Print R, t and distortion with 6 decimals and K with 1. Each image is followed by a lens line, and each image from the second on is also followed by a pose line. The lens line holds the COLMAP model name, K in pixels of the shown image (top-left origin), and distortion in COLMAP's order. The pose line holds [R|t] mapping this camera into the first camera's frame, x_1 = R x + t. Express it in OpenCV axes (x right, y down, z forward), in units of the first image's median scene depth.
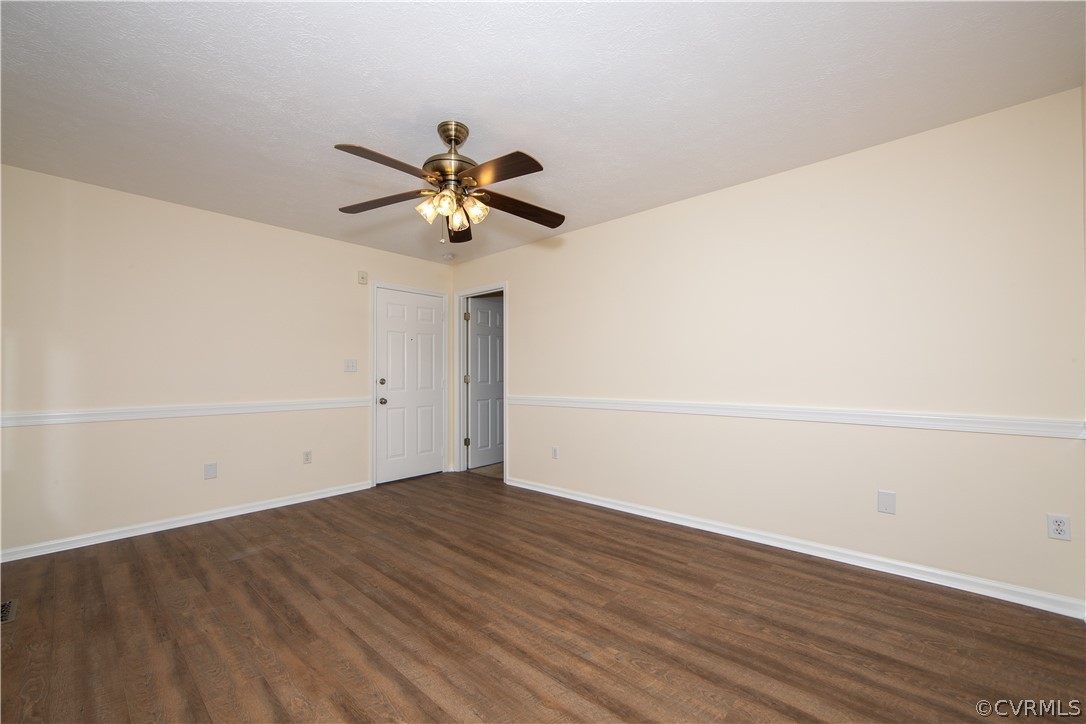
lens RADIAL K [[441.5, 0, 543.8], [0, 441.5, 365.9], [0, 0, 1]] dist [-0.008657, 0.002089]
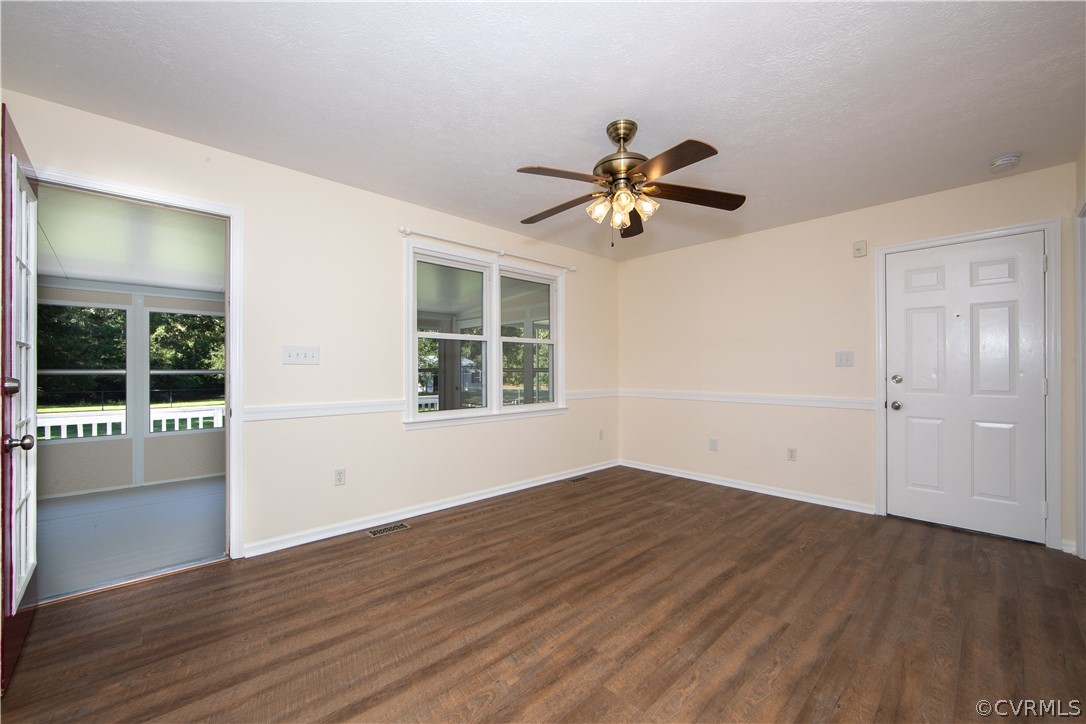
lens RADIAL K [[441.5, 0, 537.5], [0, 441.5, 367.2], [0, 0, 1]] dist [-0.008657, 0.002089]
pose [[-0.119449, -0.001736, -0.992839, 0.765252], [0.020852, 0.999774, -0.004257, 0.010734], [0.992621, -0.021211, -0.119386, 0.861178]]
